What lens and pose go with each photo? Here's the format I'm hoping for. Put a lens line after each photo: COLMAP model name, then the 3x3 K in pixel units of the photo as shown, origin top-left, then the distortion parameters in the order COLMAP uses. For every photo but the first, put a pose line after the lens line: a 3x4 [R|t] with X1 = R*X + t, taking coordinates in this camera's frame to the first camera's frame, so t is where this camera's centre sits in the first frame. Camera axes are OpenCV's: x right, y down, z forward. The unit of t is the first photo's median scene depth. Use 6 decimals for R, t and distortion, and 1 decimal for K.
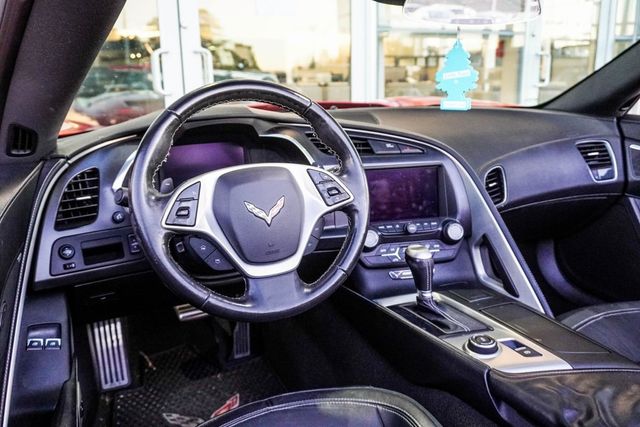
lens RADIAL K [[532.7, 0, 323.5], [0, 532.7, 211.5], [0, 0, 1]] dist [-0.014959, 0.016732]
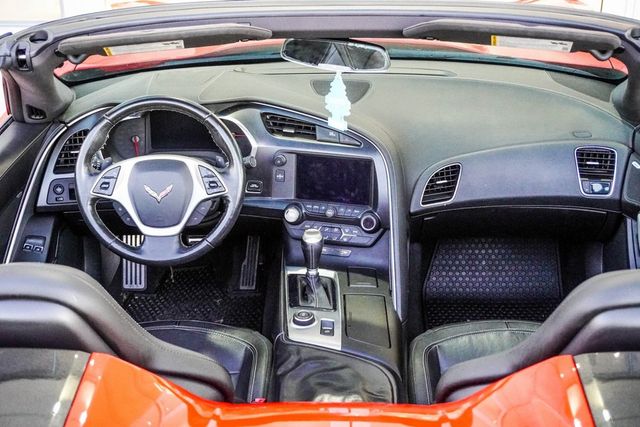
lens RADIAL K [[967.4, 0, 324.3], [0, 967.4, 215.3], [0, 0, 1]] dist [-0.040395, 0.000000]
pose [[0.898599, 0.199471, -0.390809, 1.233654], [-0.122814, 0.969431, 0.212414, -0.511694], [0.421233, -0.142879, 0.895628, -1.083972]]
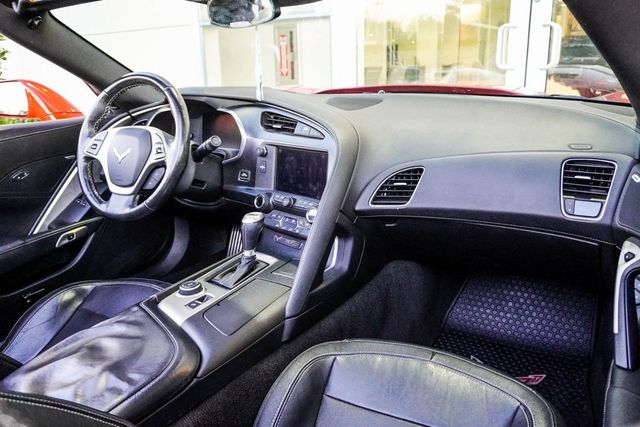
lens RADIAL K [[532.7, 0, 320.7], [0, 532.7, 209.7], [0, 0, 1]] dist [-0.014959, 0.016732]
pose [[0.562941, 0.229717, -0.793932, 1.443428], [-0.184023, 0.971322, 0.150561, -0.178070], [0.805750, 0.061344, 0.589070, 0.499982]]
